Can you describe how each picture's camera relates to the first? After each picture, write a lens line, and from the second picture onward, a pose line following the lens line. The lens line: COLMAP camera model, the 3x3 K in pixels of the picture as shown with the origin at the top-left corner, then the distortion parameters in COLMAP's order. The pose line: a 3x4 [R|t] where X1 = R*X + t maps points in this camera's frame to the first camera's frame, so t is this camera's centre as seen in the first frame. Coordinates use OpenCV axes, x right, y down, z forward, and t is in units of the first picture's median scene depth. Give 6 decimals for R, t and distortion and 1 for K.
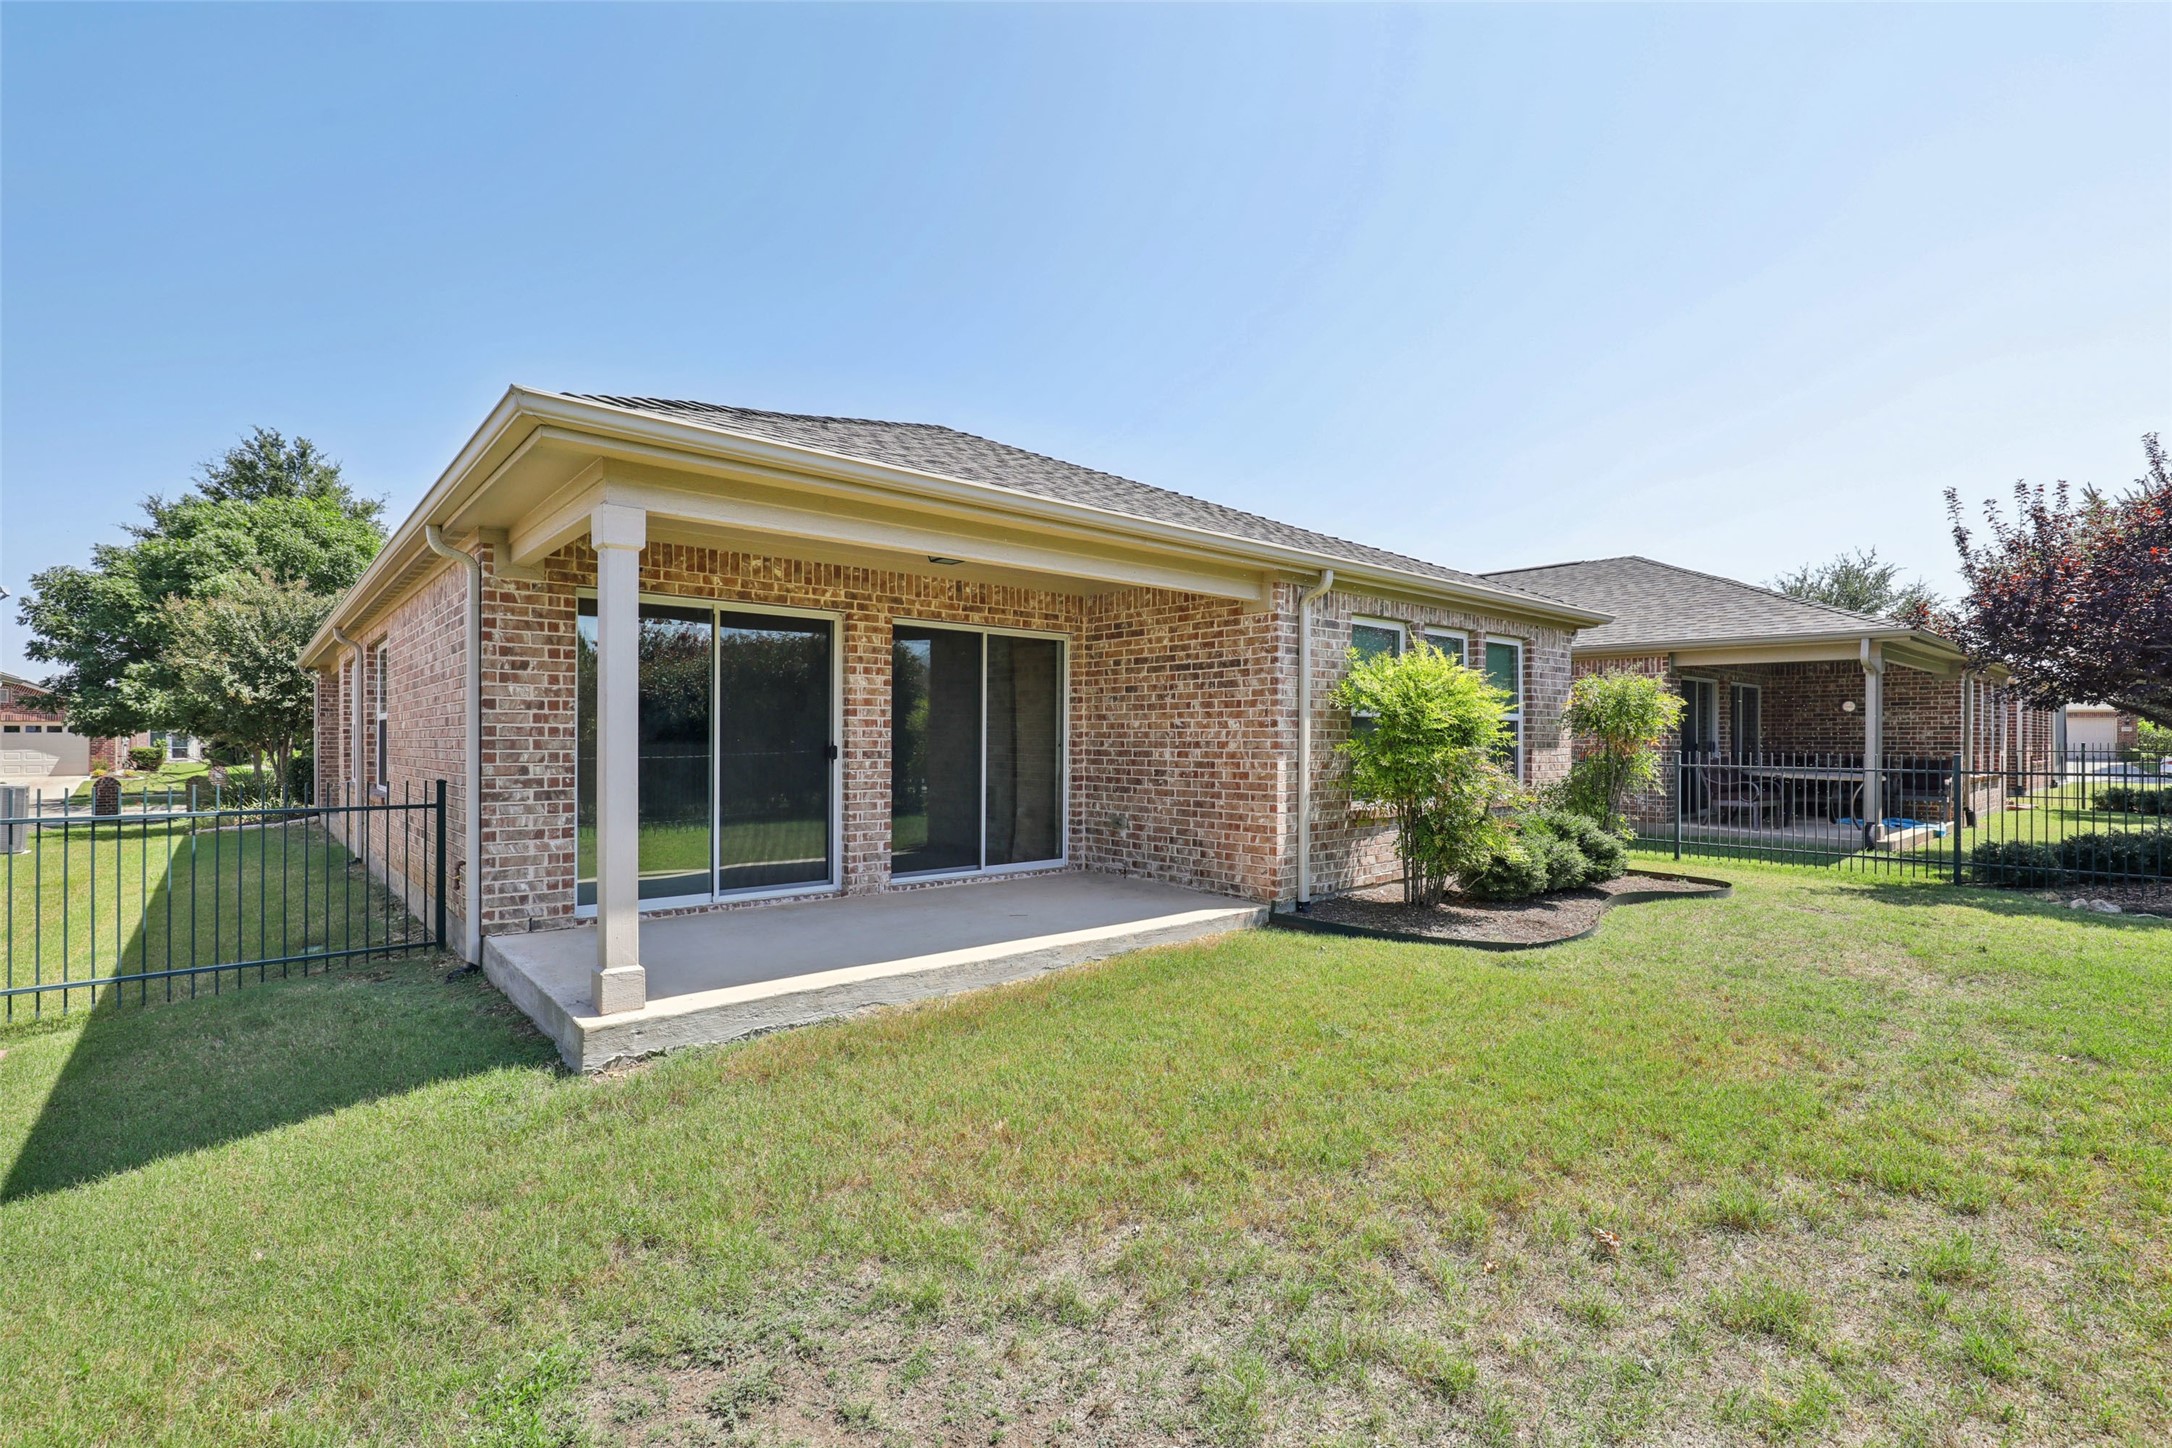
lens RADIAL K [[987.3, 0, 1086.0], [0, 987.3, 724.0], [0, 0, 1]] dist [-0.000525, -0.000085]
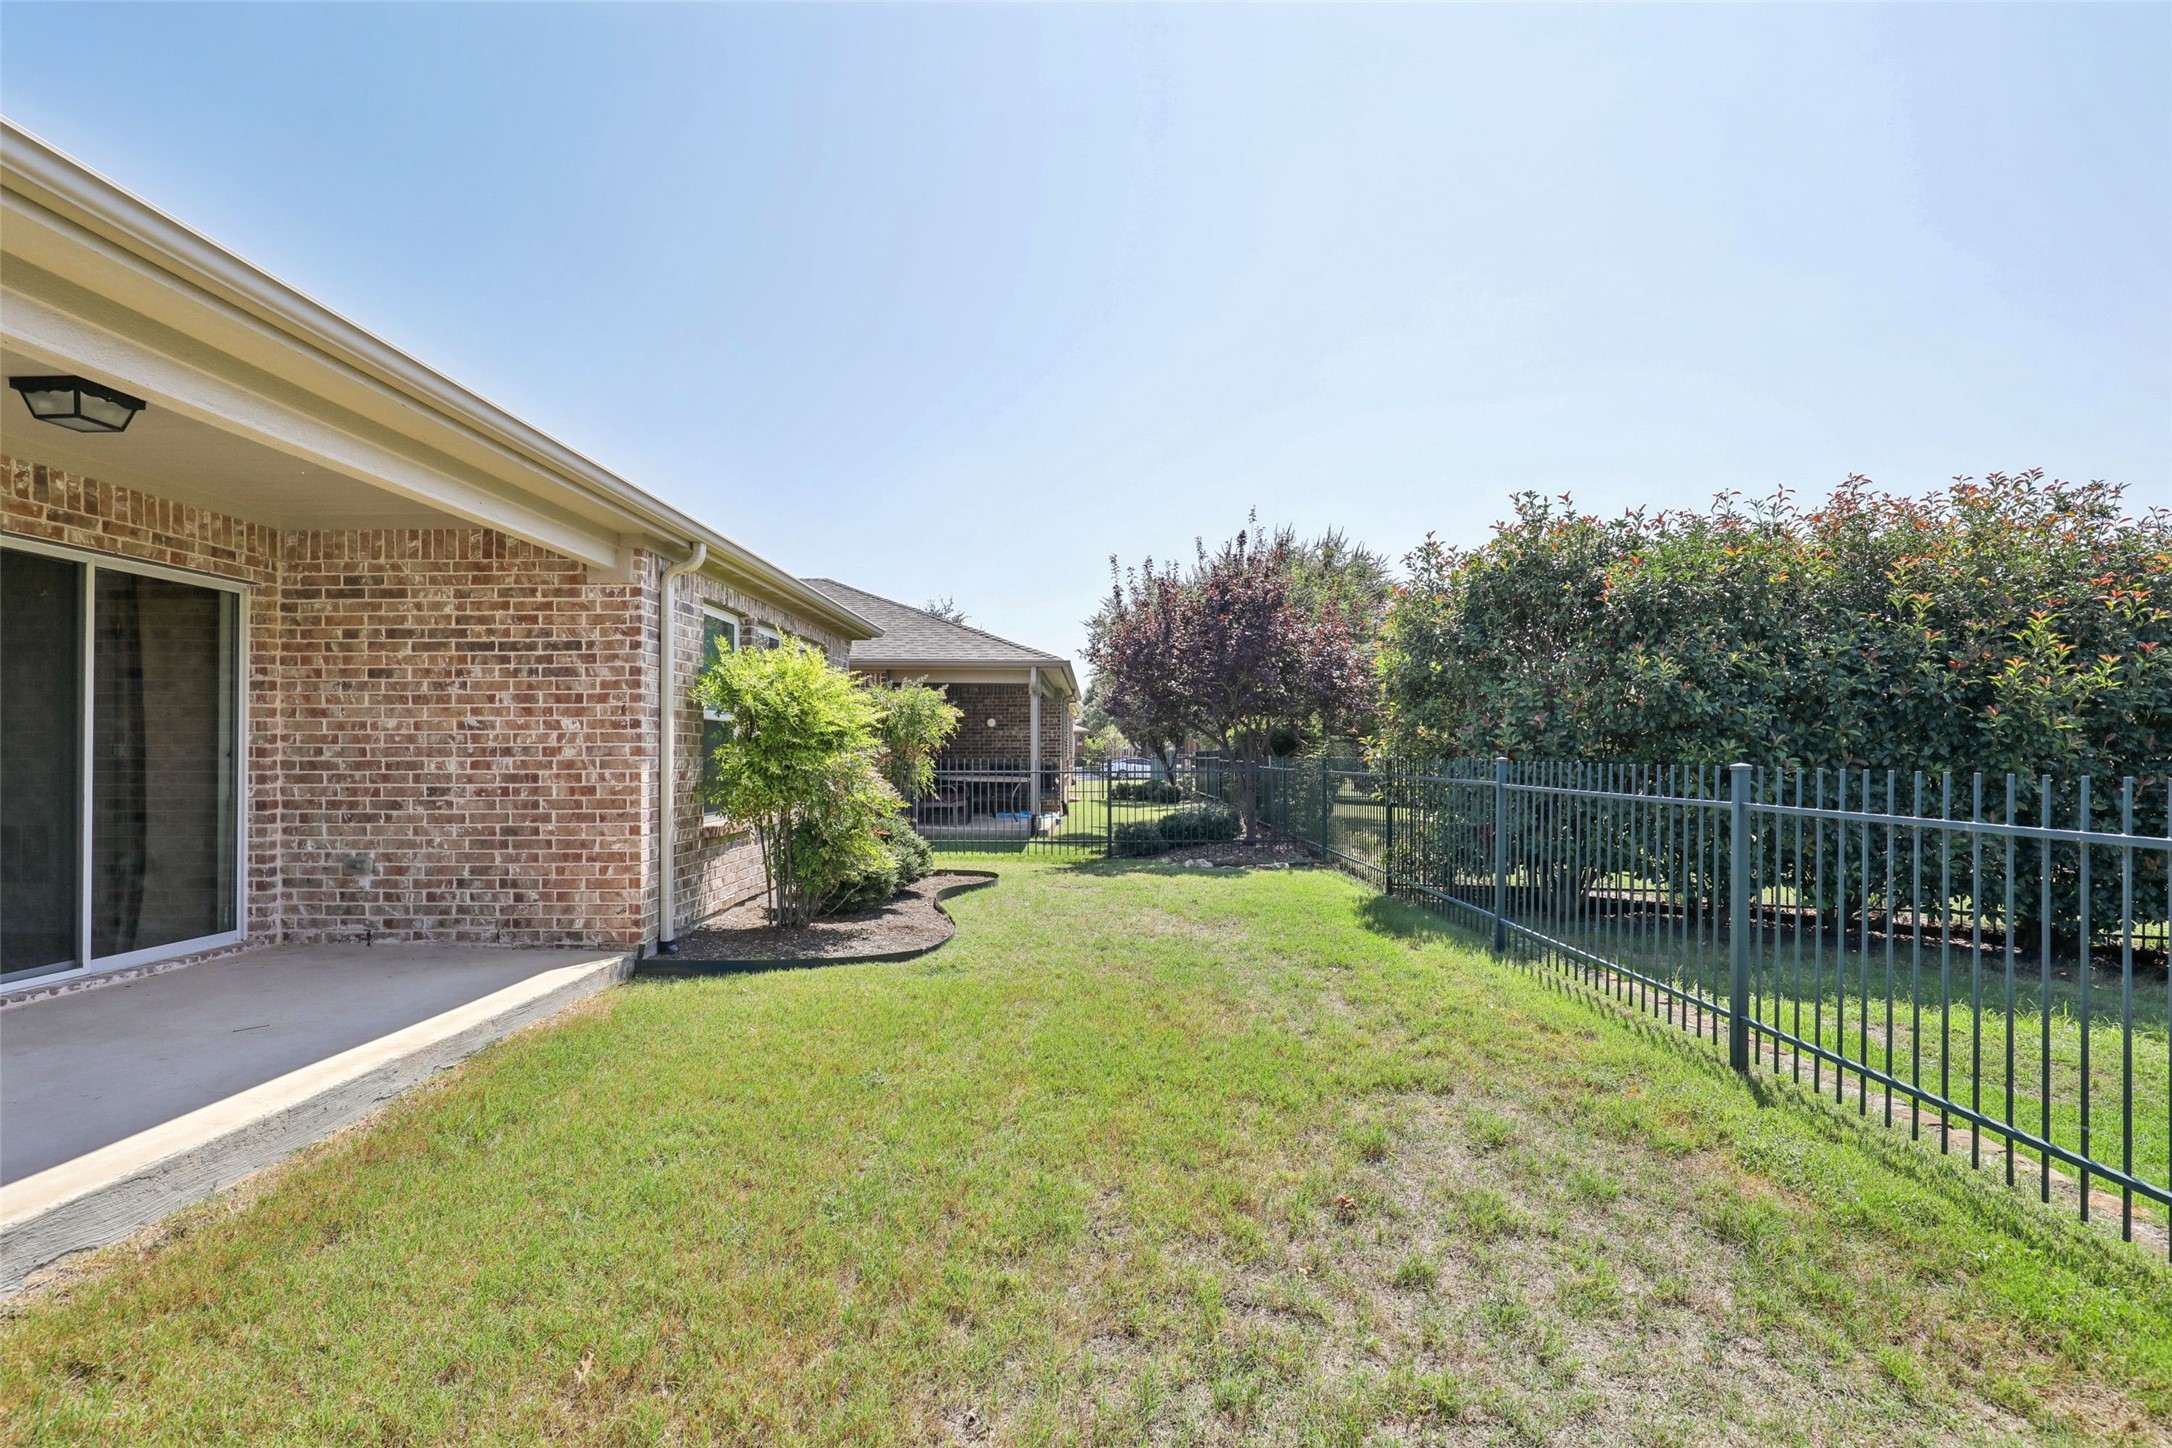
lens RADIAL K [[999.3, 0, 1090.0], [0, 999.3, 737.8], [0, 0, 1]] dist [-0.003724, -0.000320]
pose [[0.666928, 0.006781, 0.745091, -0.154138], [-0.006346, 0.999974, -0.003421, 0.010276], [-0.745095, -0.002446, 0.666954, 0.168140]]
